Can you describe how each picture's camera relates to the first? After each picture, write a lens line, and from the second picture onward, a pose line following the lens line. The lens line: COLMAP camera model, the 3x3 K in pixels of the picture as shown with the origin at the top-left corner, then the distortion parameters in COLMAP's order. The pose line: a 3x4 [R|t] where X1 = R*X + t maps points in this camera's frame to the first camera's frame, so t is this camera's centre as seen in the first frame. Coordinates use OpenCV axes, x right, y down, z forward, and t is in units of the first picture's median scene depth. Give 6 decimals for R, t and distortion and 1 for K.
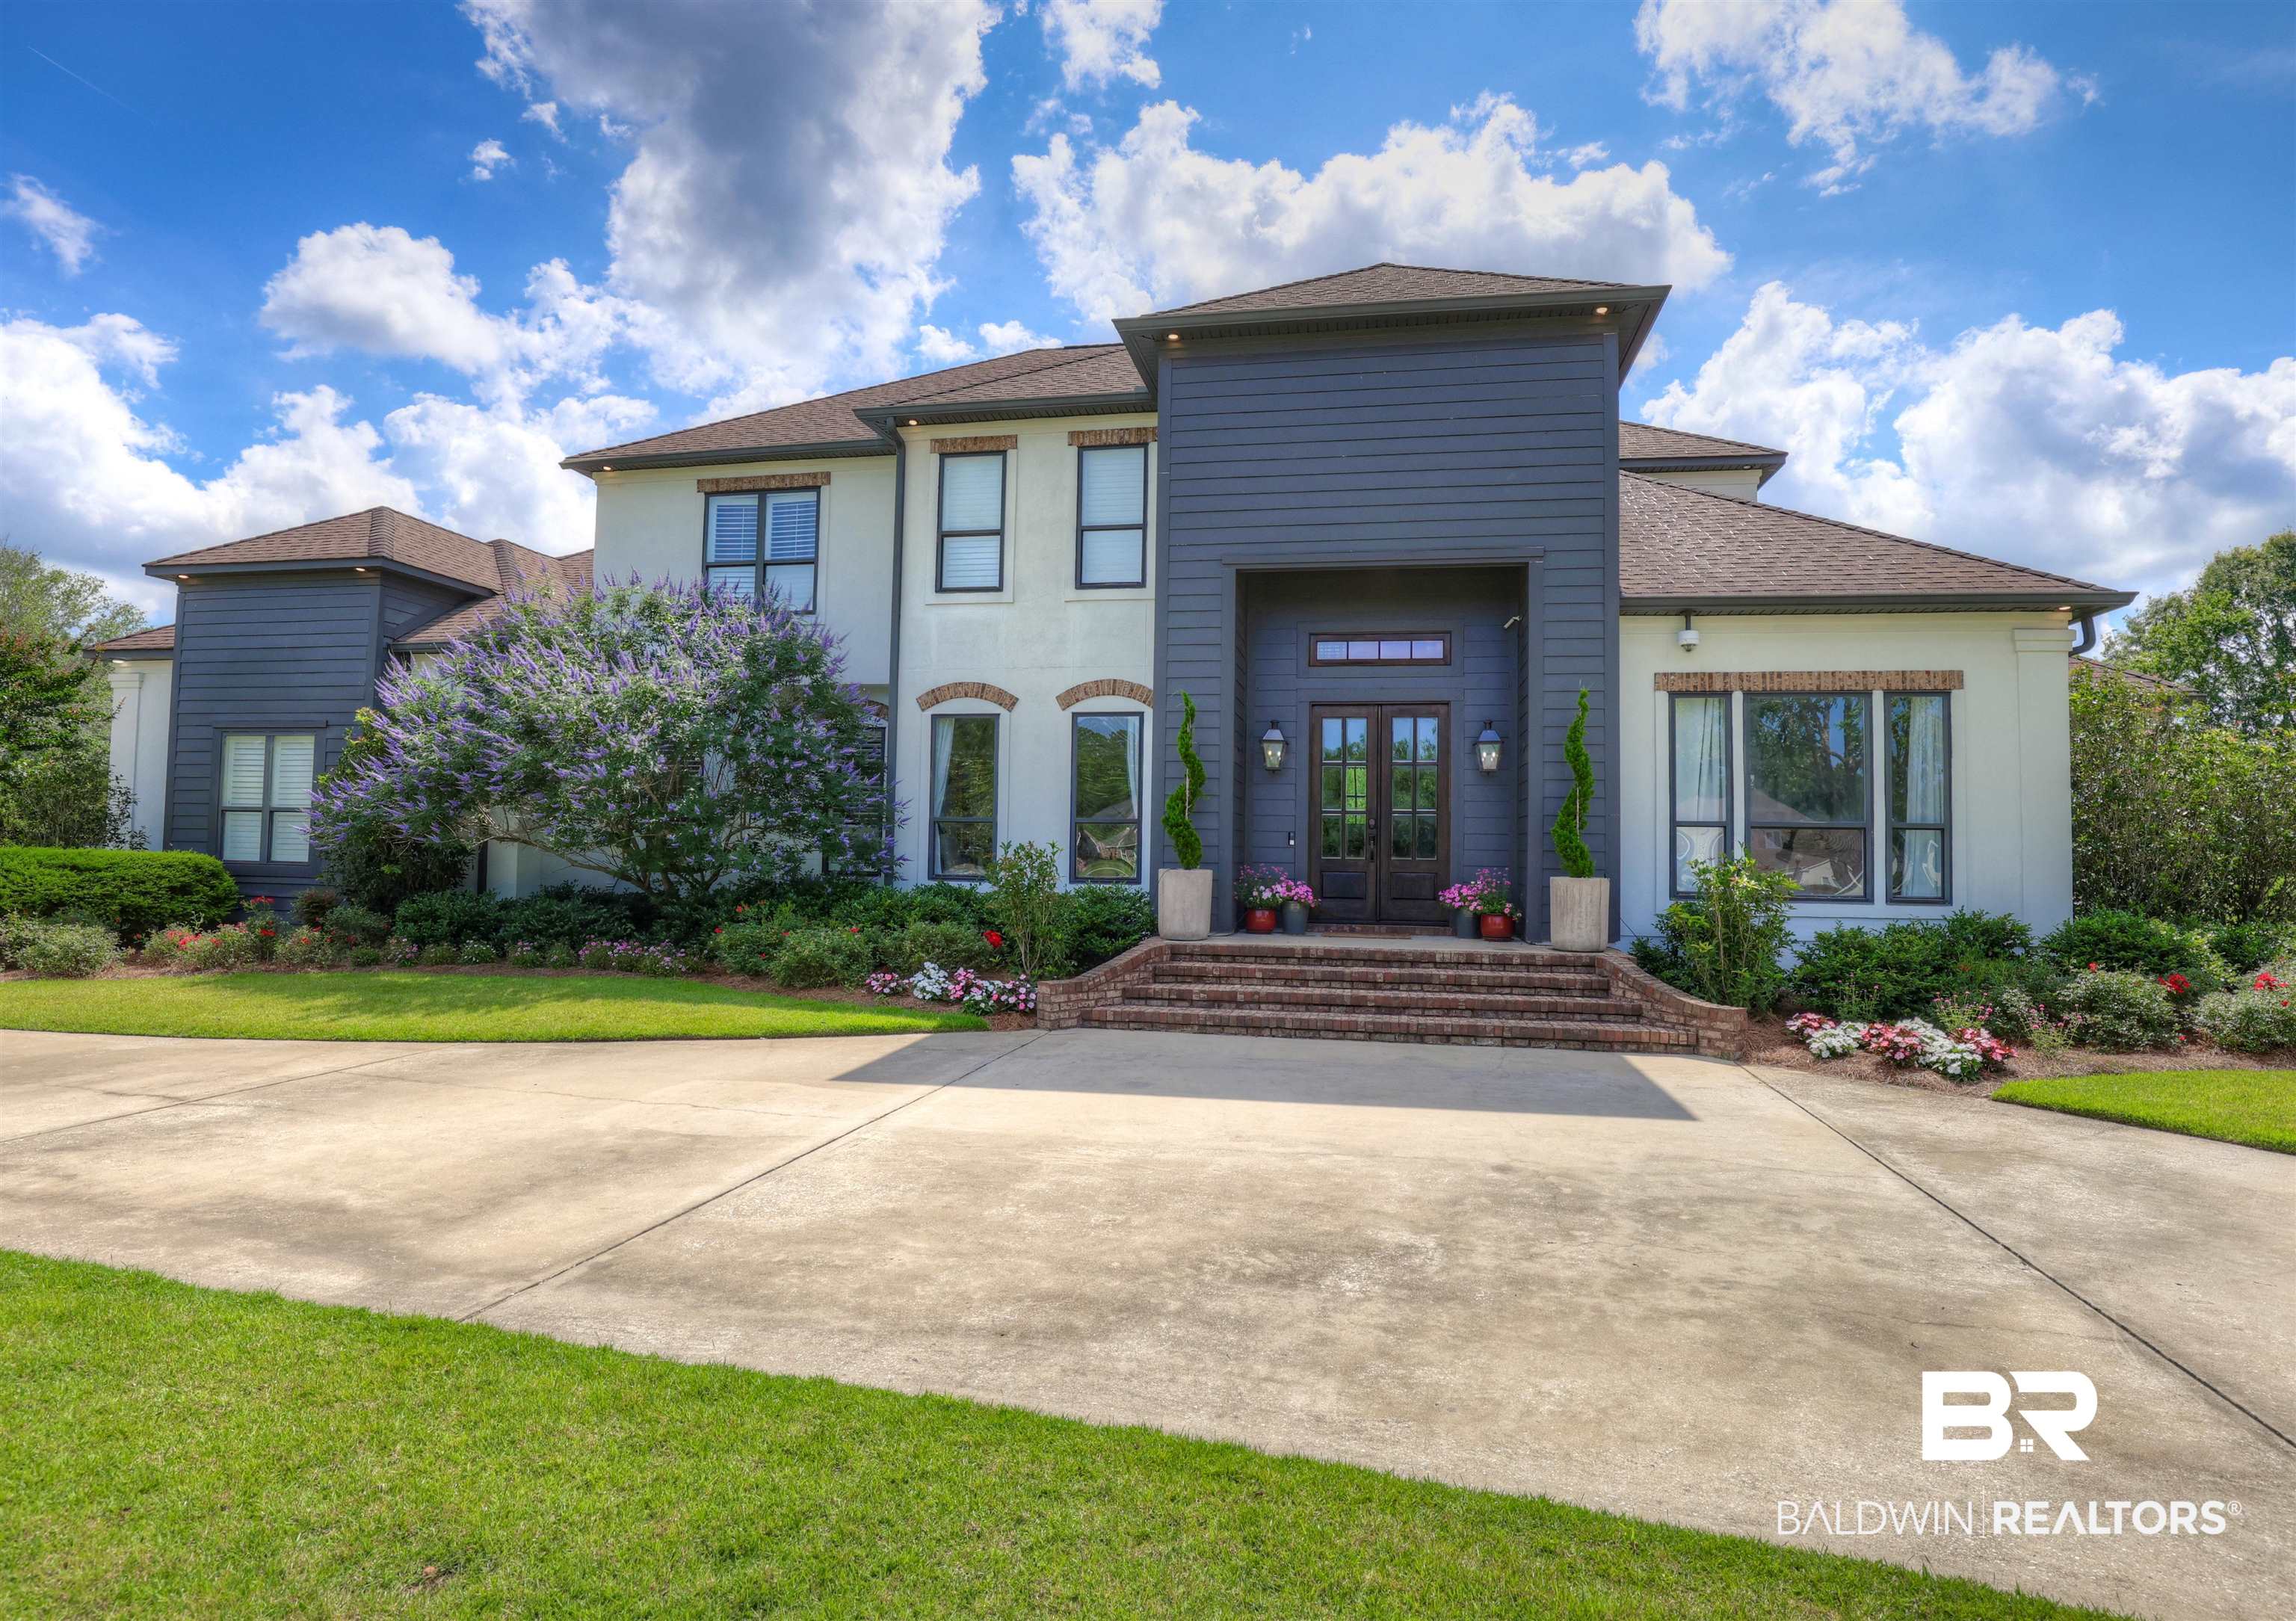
lens RADIAL K [[1198.4, 0, 1148.0], [0, 1198.4, 810.5], [0, 0, 1]] dist [-0.035371, 0.000398]
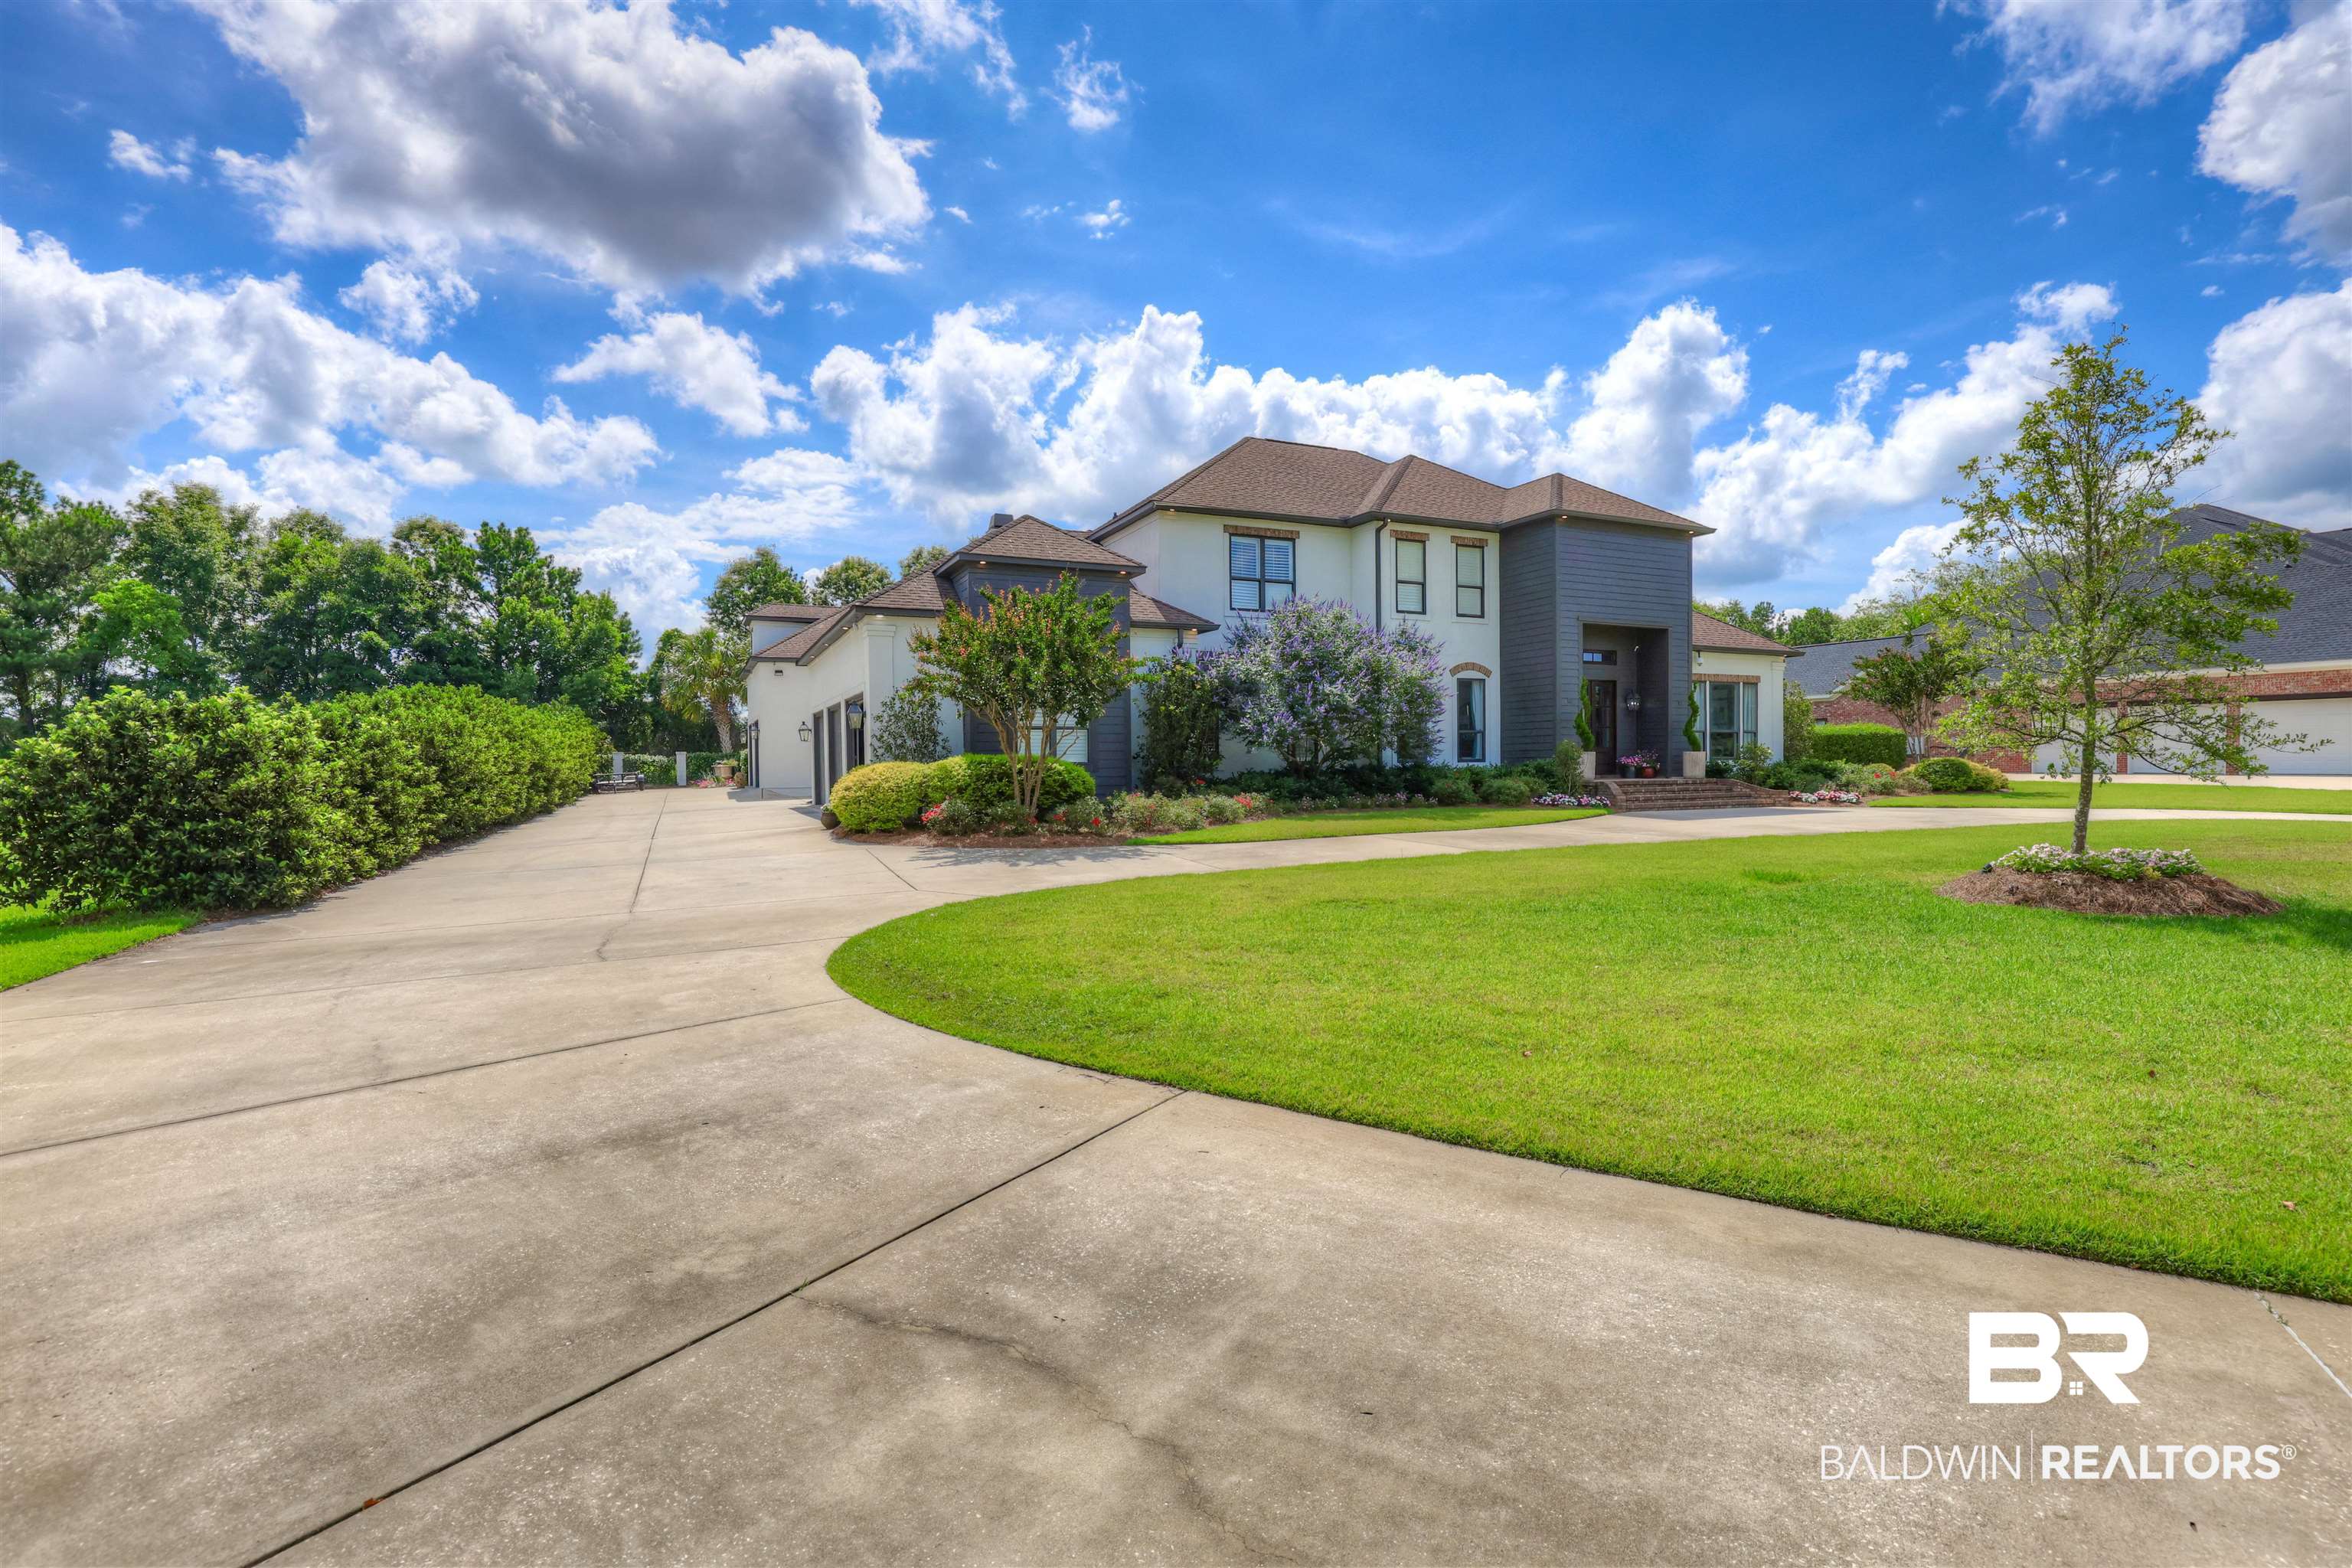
lens RADIAL K [[1086.2, 0, 1188.7], [0, 1086.2, 783.9], [0, 0, 1]] dist [-0.030206, 0.001088]
pose [[0.808969, -0.035525, 0.586777, -1.868990], [0.003074, 0.998414, 0.056209, -0.009117], [-0.587843, -0.043668, 0.807795, -0.271379]]
